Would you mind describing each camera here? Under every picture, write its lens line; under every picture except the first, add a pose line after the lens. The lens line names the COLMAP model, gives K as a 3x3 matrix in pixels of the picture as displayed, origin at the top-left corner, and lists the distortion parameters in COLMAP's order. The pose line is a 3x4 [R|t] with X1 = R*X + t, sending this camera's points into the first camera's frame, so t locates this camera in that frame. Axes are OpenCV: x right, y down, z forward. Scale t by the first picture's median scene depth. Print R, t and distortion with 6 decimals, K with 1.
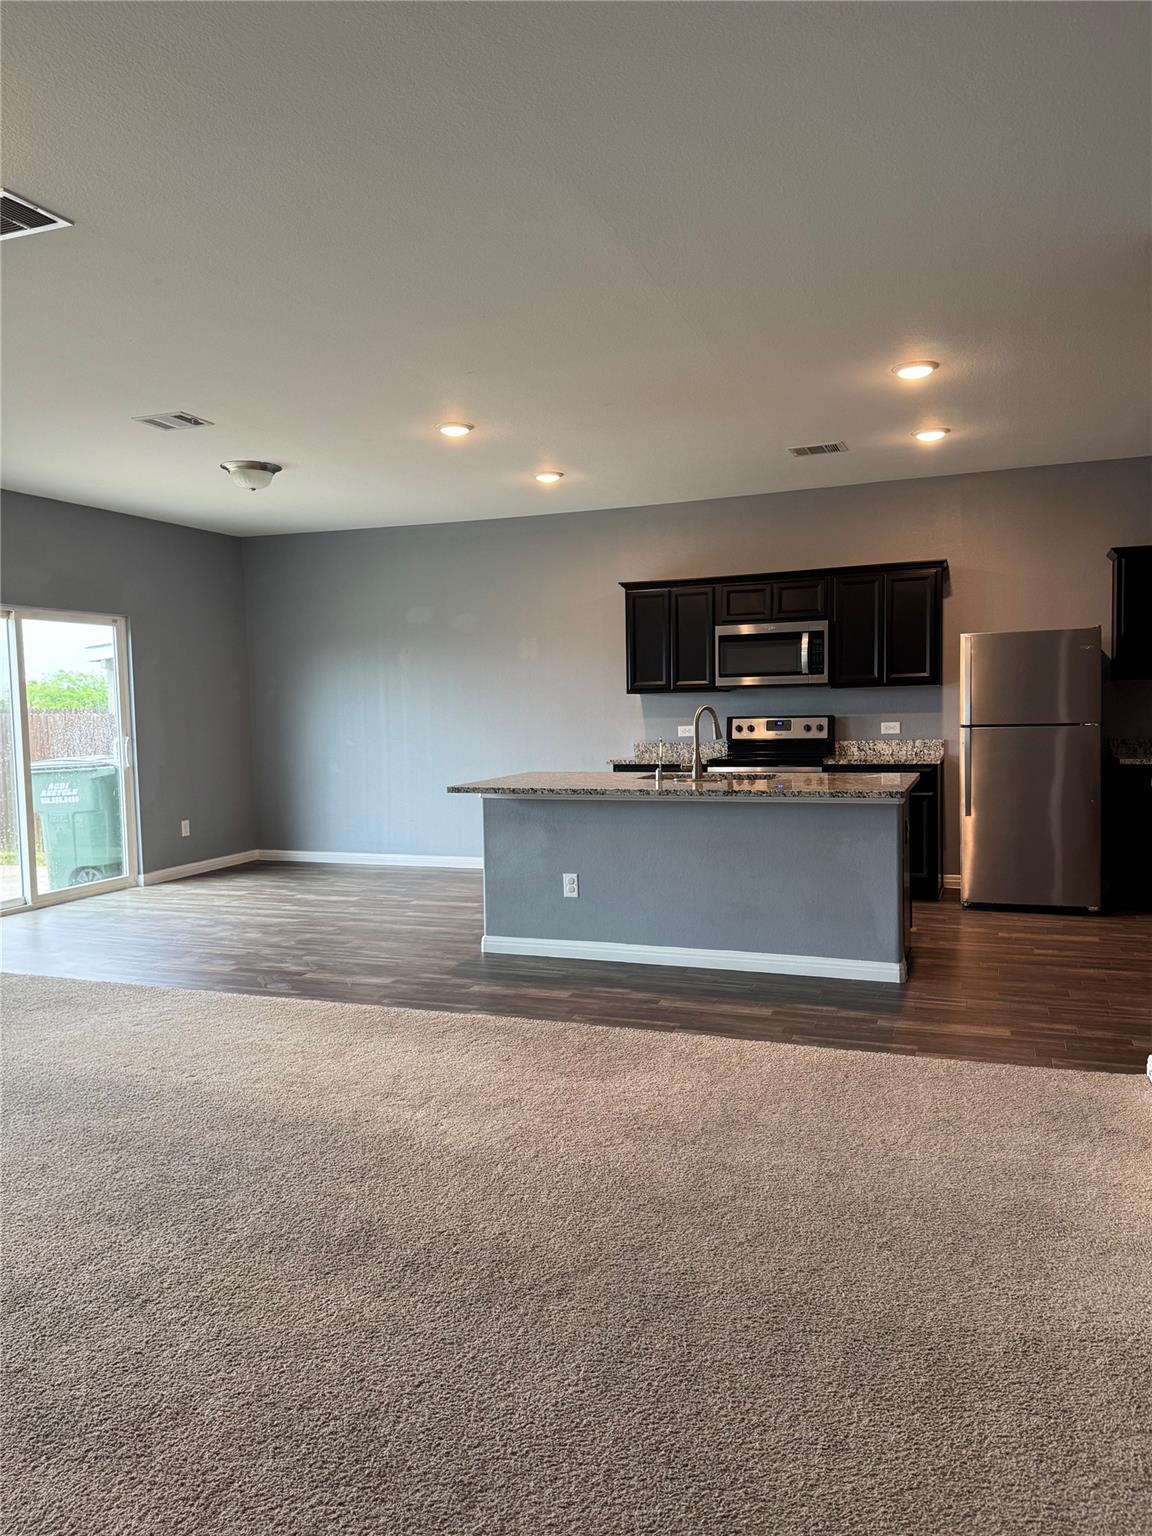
lens RADIAL K [[1069.9, 0, 578.4], [0, 1069.9, 764.3], [0, 0, 1]] dist [0.027098, -0.036677]
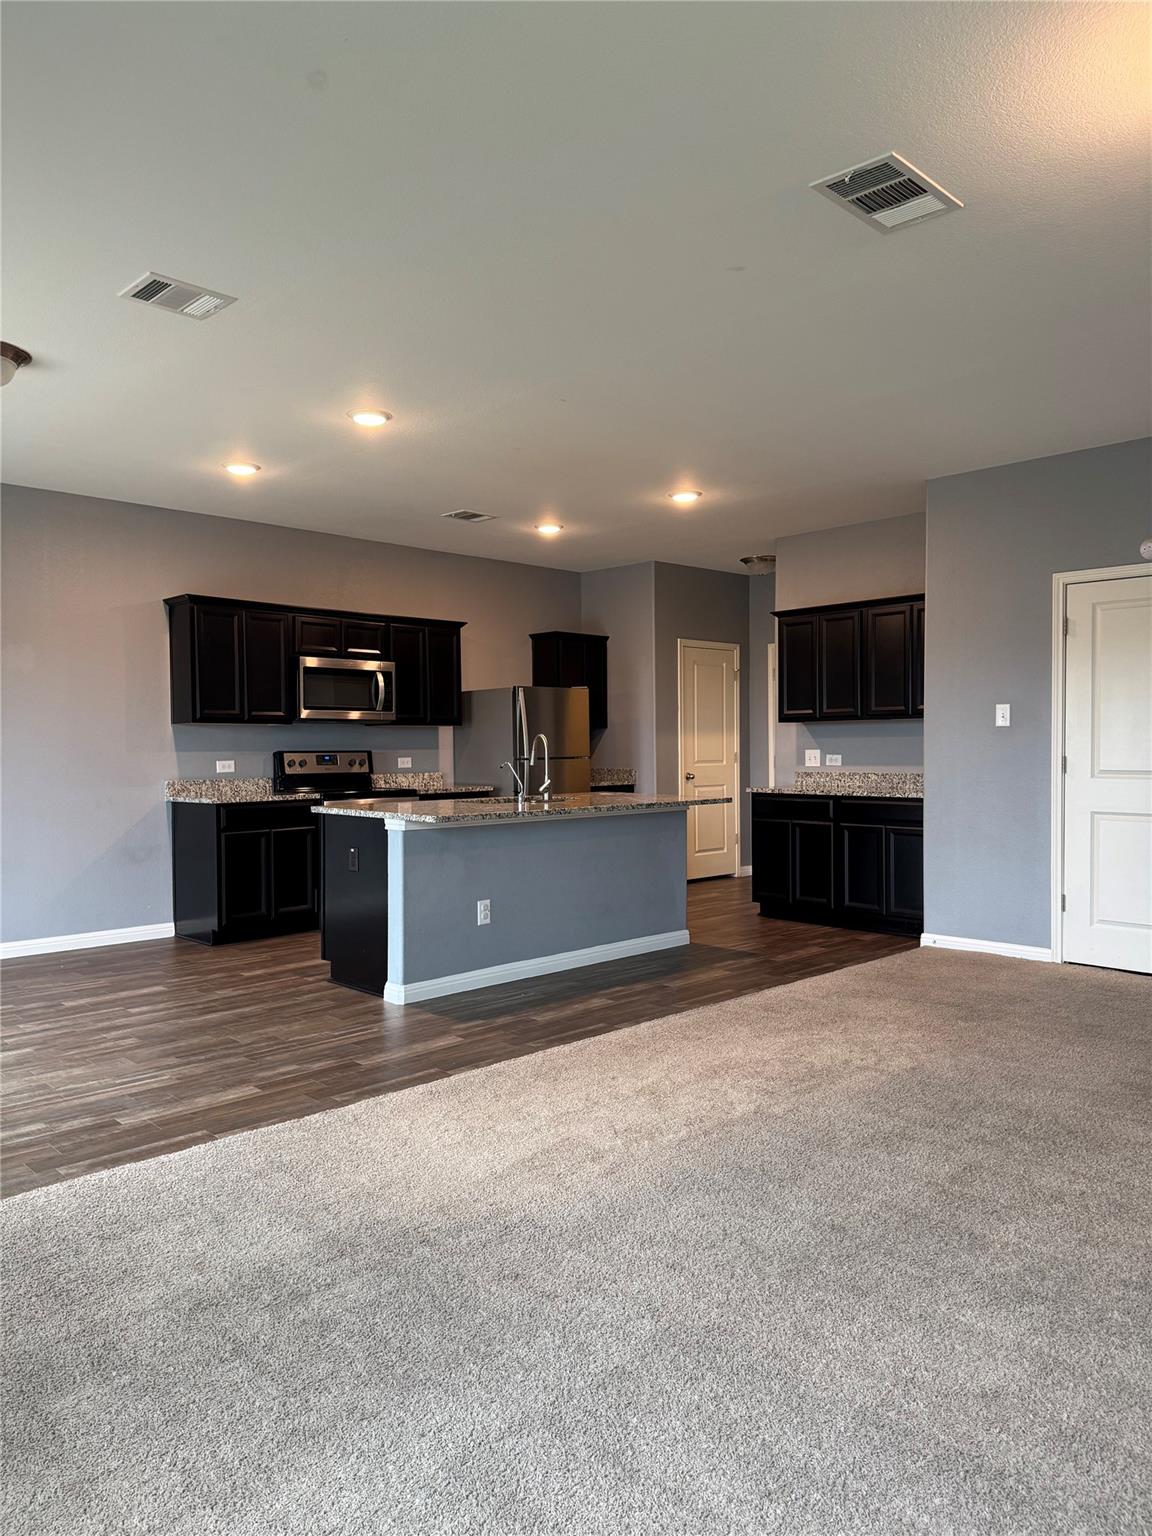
lens RADIAL K [[1069.9, 0, 575.4], [0, 1069.9, 778.4], [0, 0, 1]] dist [0.027098, -0.036677]
pose [[0.418748, -0.008388, 0.908064, -0.796750], [0.047093, 0.998812, -0.012490, 0.005716], [-0.906881, 0.047994, 0.418646, 0.463582]]
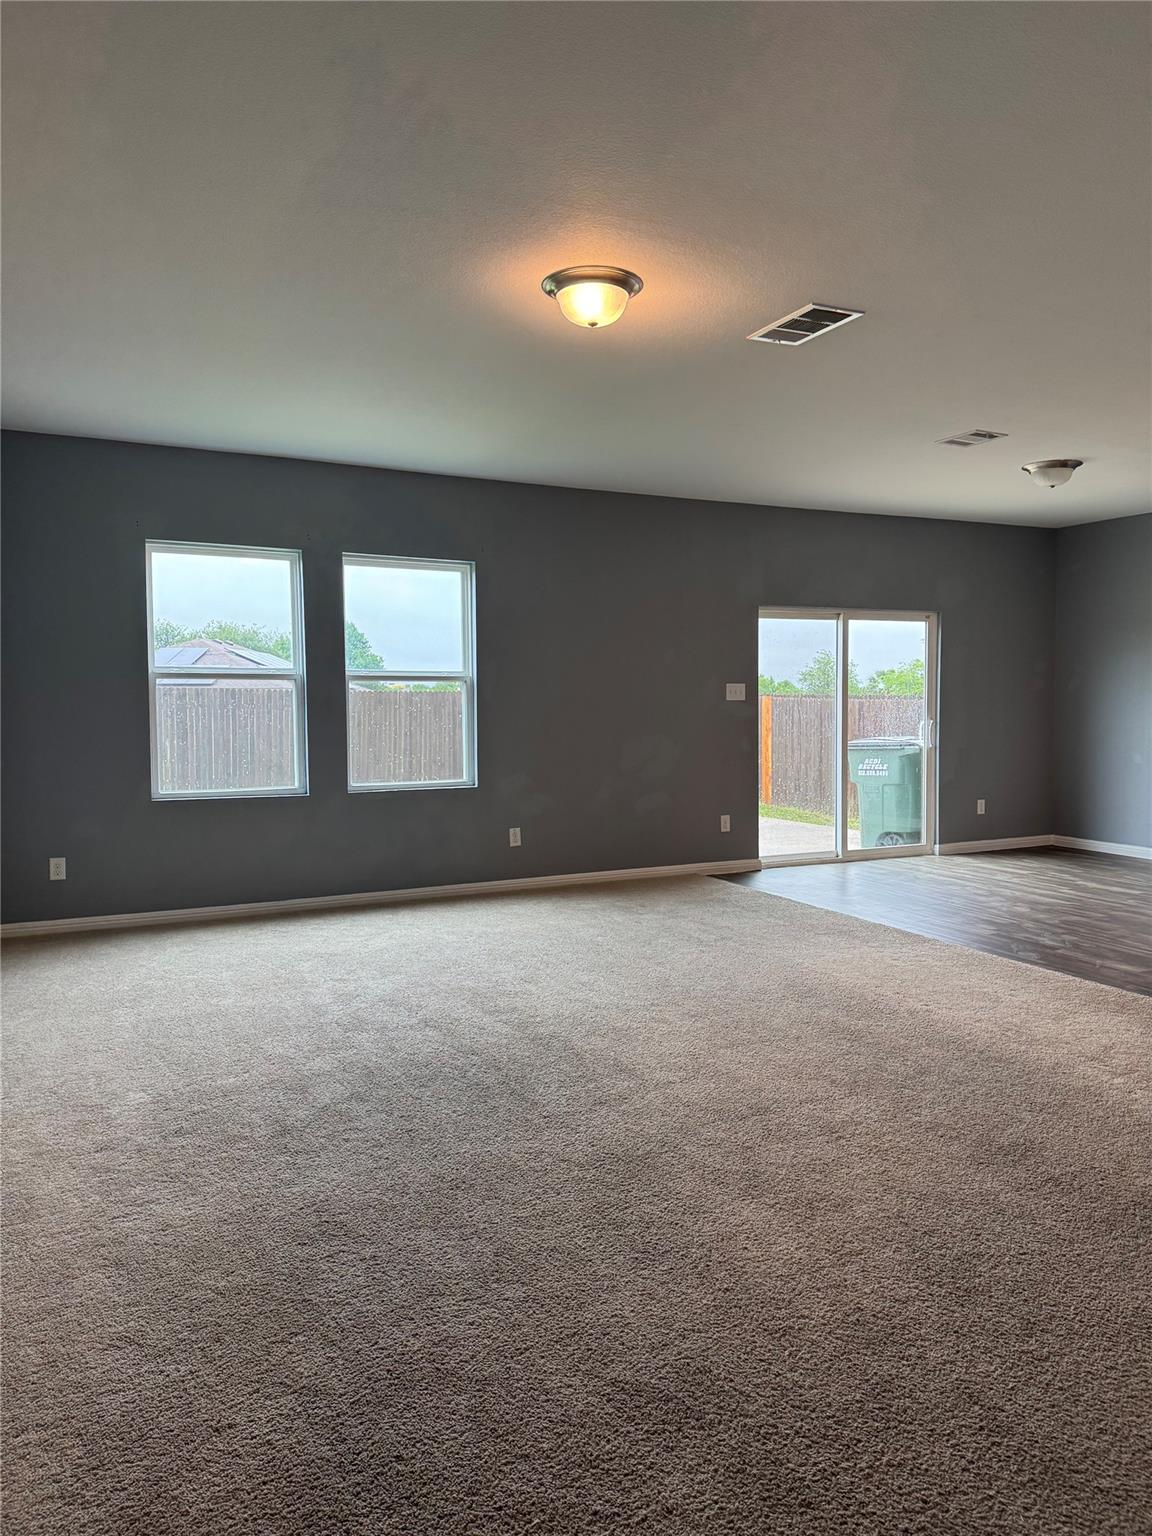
lens RADIAL K [[1069.9, 0, 580.5], [0, 1069.9, 755.8], [0, 0, 1]] dist [0.027098, -0.036677]
pose [[0.728604, 0.053654, -0.682831, 0.104182], [-0.051798, 0.998389, 0.023179, 0.005670], [0.682974, 0.018481, 0.730209, -0.085242]]
